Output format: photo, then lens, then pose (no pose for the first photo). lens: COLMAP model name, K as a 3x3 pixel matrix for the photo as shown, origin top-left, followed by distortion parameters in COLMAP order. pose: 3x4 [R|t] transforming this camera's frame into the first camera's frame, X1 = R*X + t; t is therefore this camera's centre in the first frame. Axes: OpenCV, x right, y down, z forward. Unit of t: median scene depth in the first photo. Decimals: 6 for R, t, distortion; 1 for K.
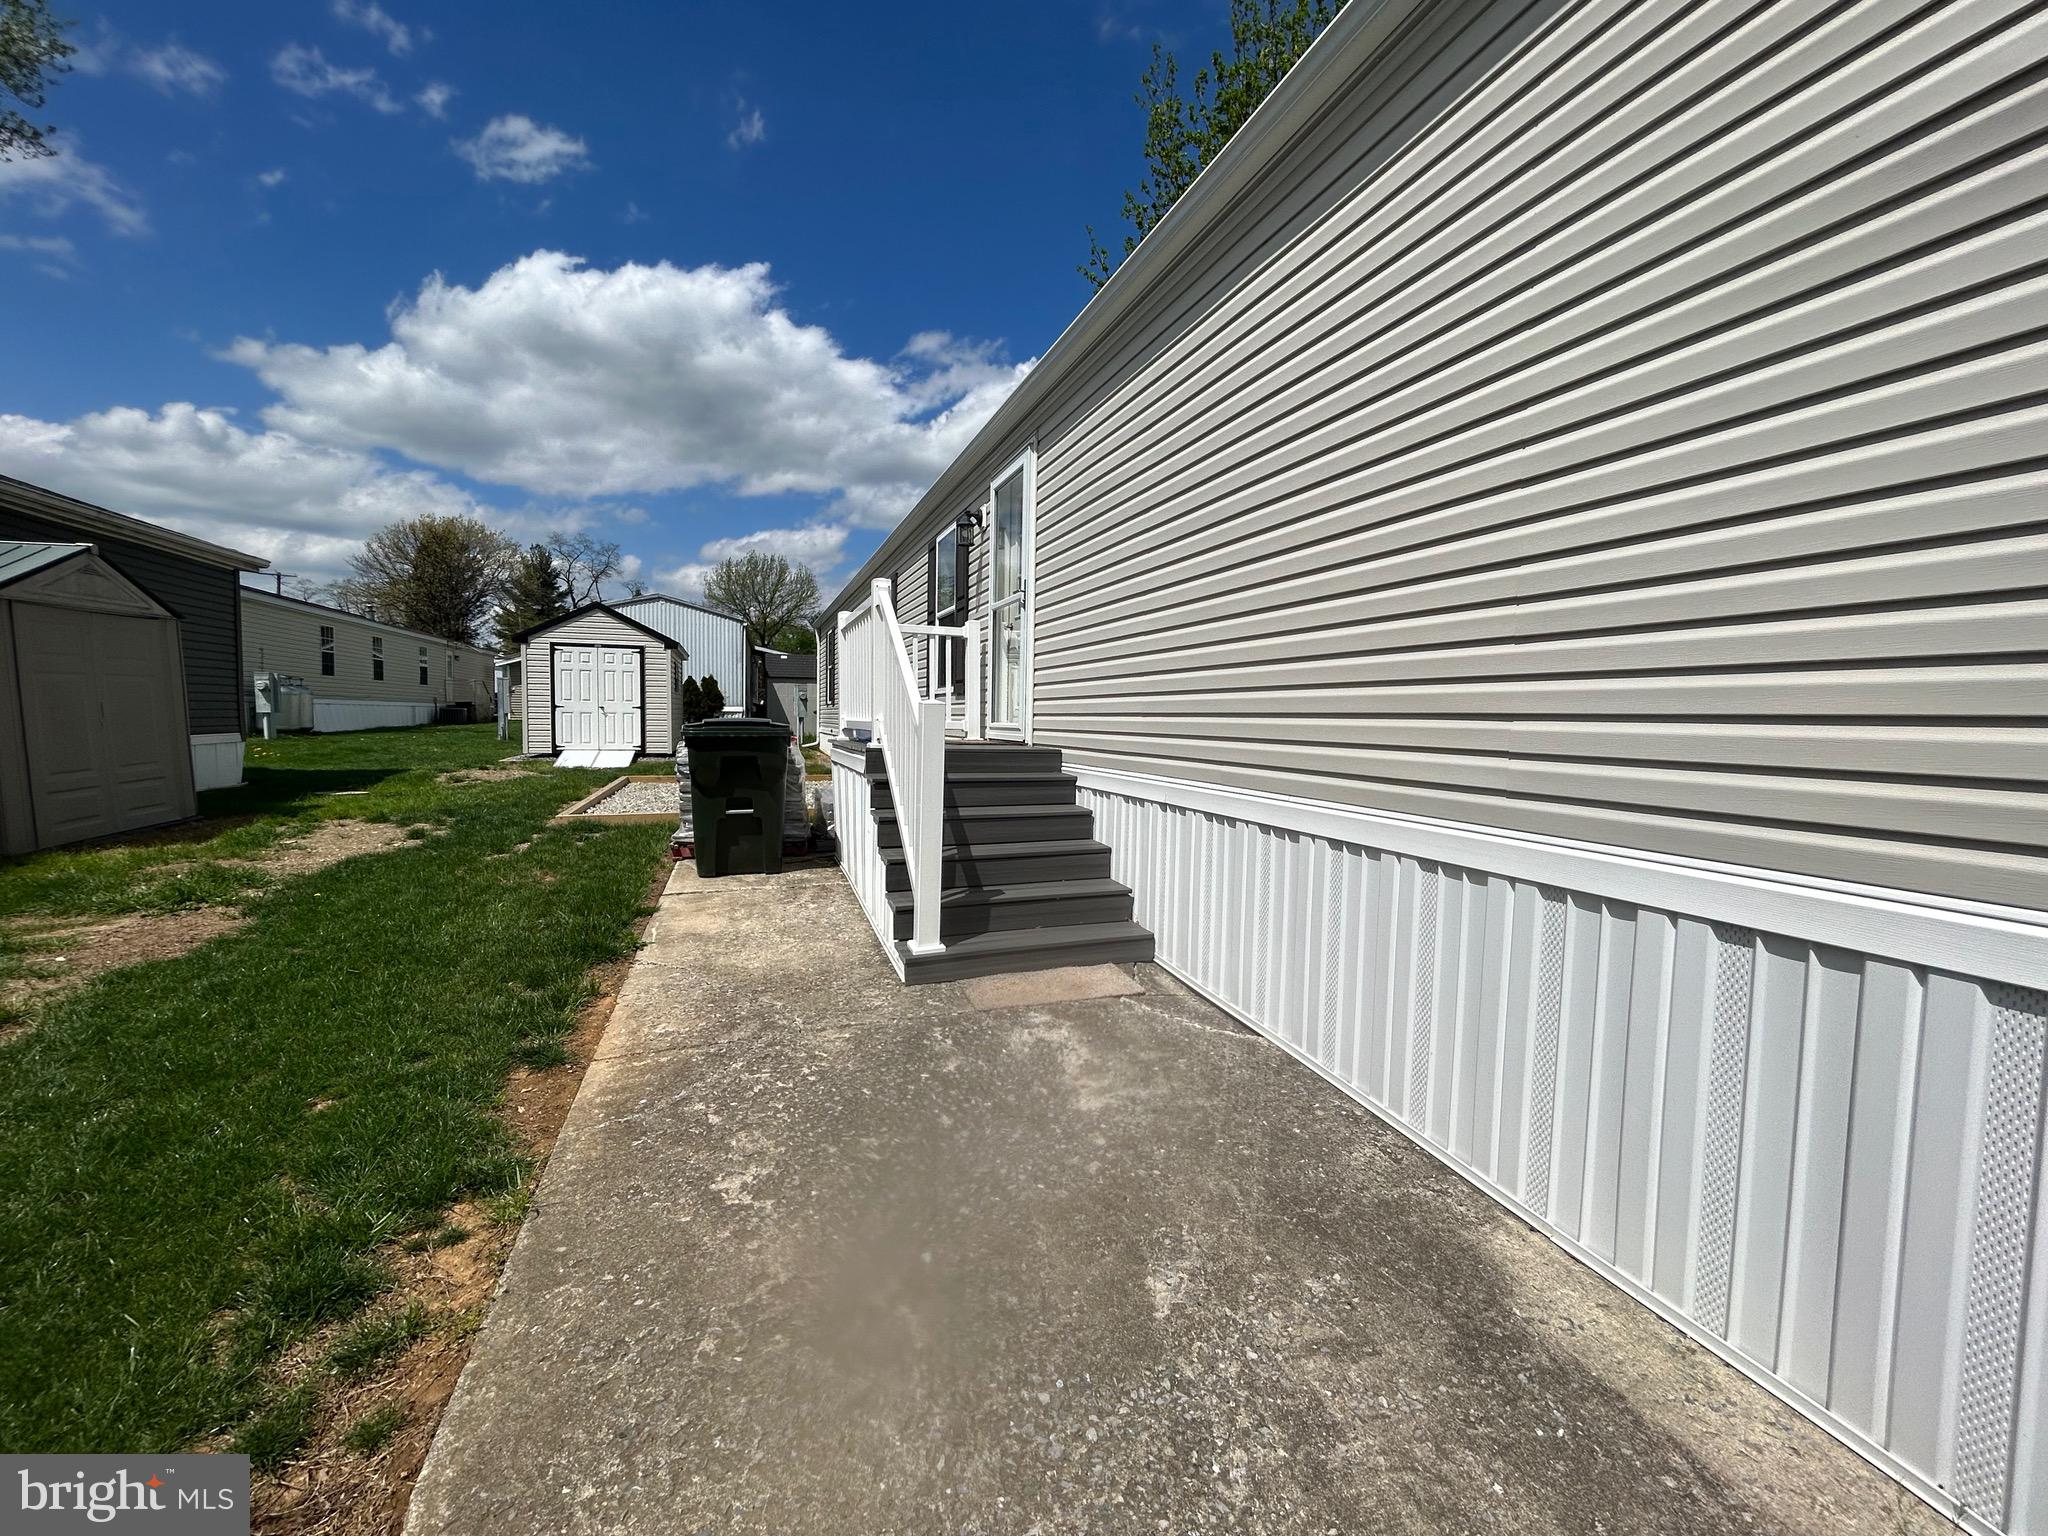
lens RADIAL K [[831.0, 0, 1025.6], [0, 831.0, 766.2], [0, 0, 1]] dist [-0.003019, 0.000757]
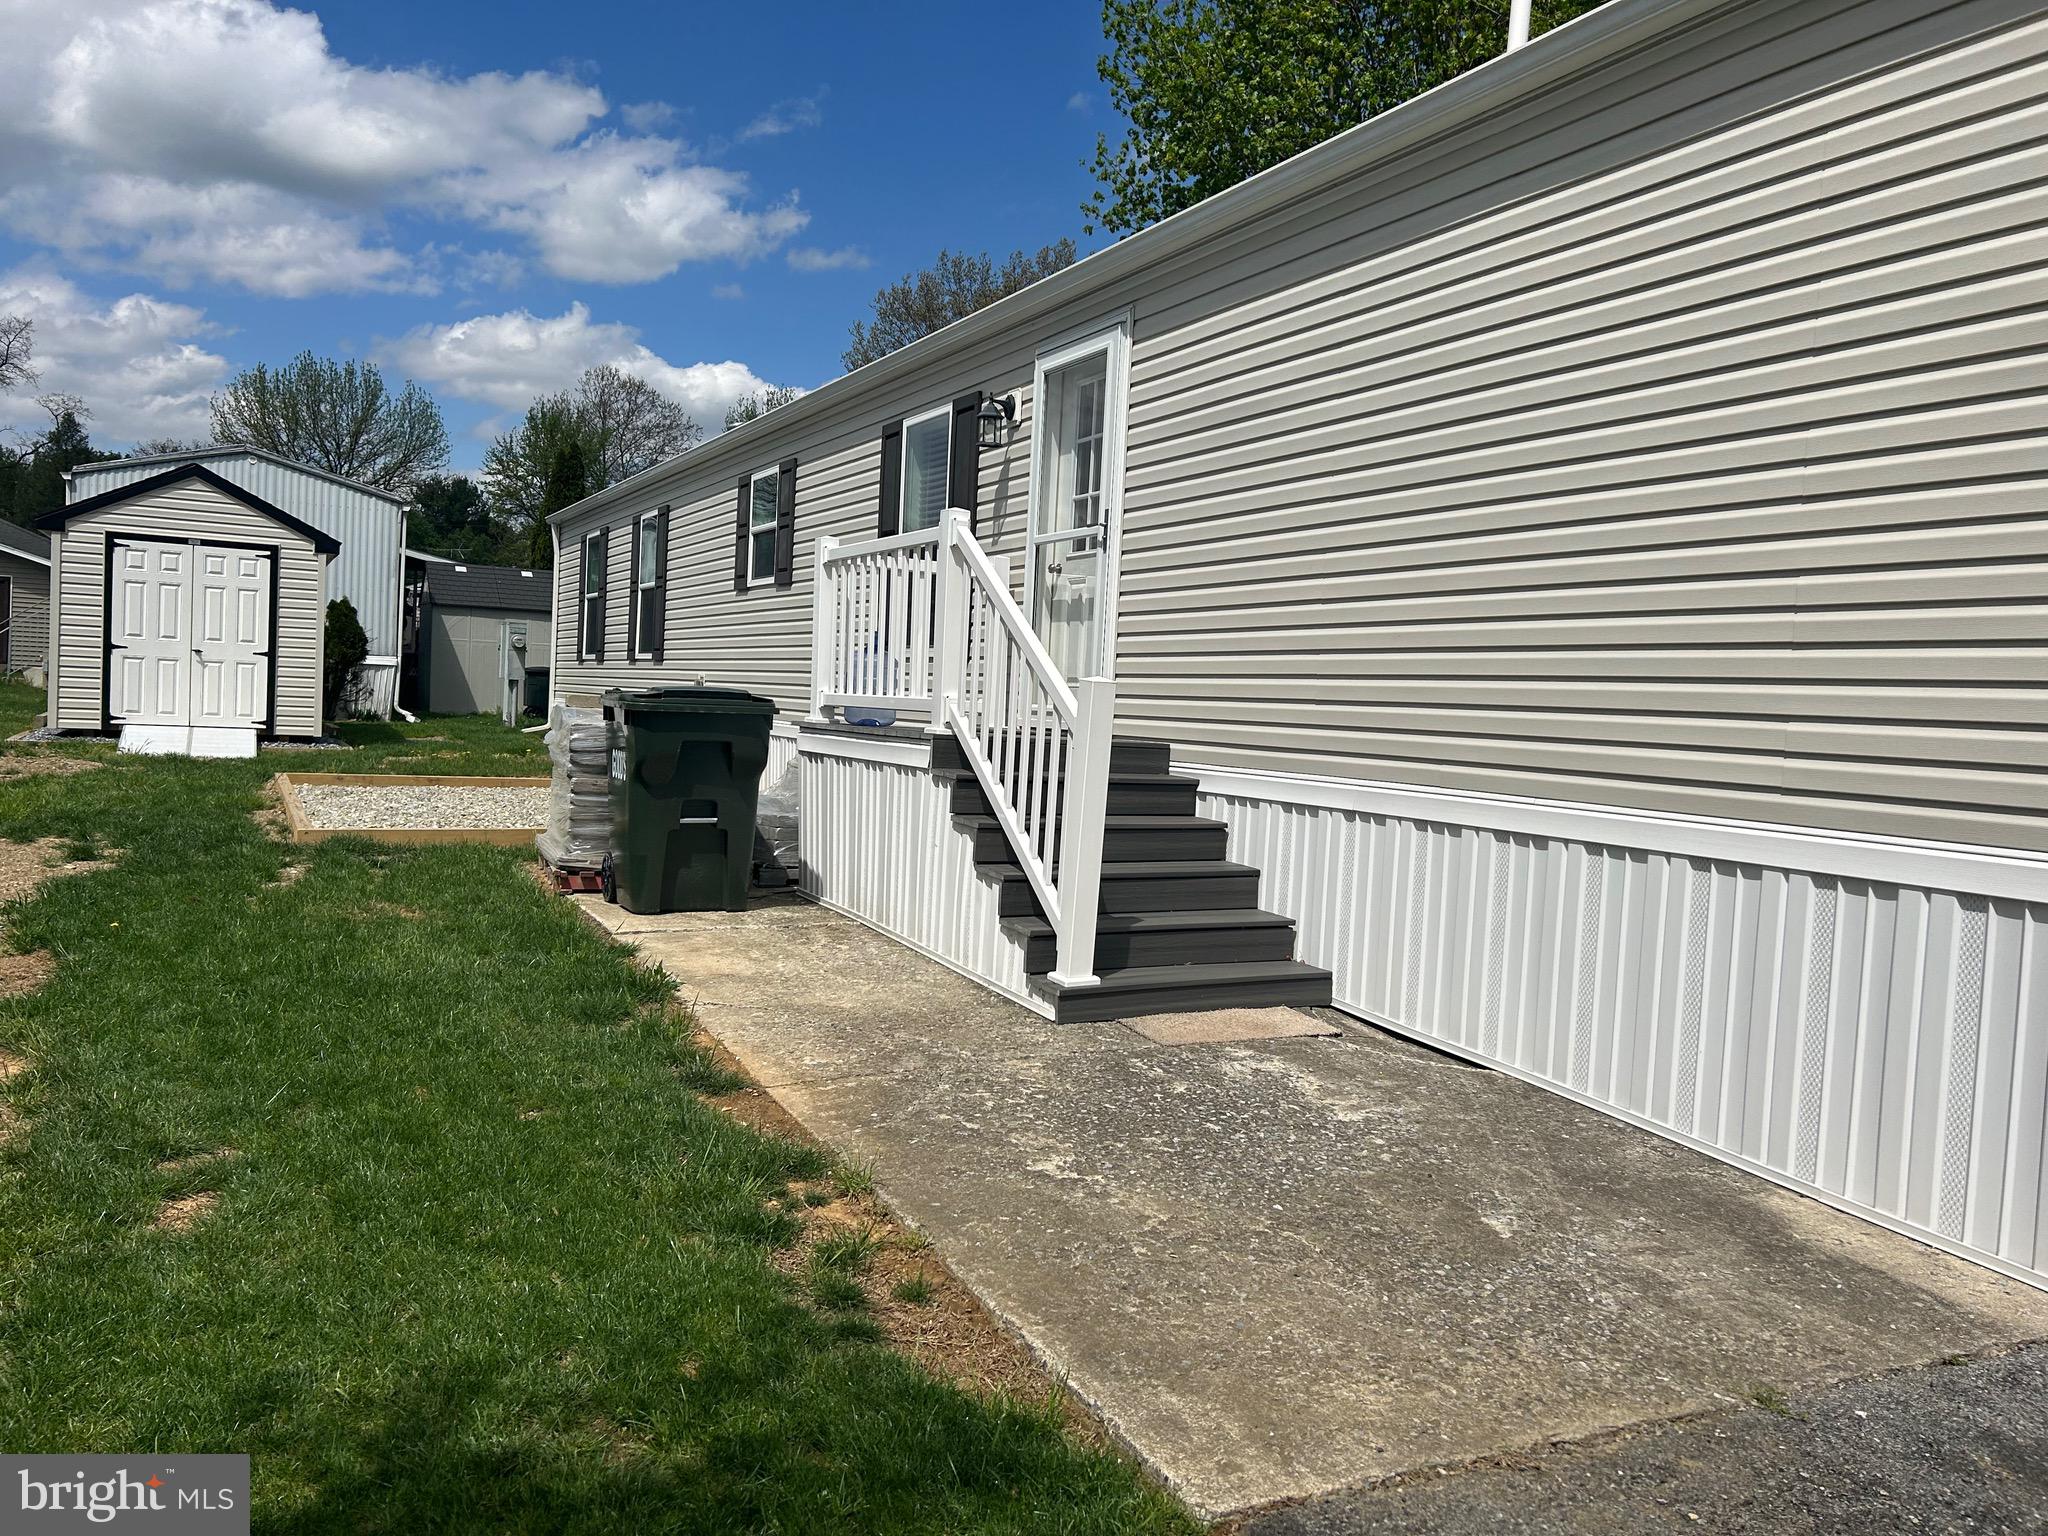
lens RADIAL K [[1546.9, 0, 1018.9], [0, 1546.9, 770.6], [0, 0, 1]] dist [0.063230, -0.070705]
pose [[0.990345, 0.025594, 0.136244, -0.486764], [-0.024380, 0.999647, -0.010570, 0.038617], [-0.136467, 0.007147, 0.990619, -0.623748]]
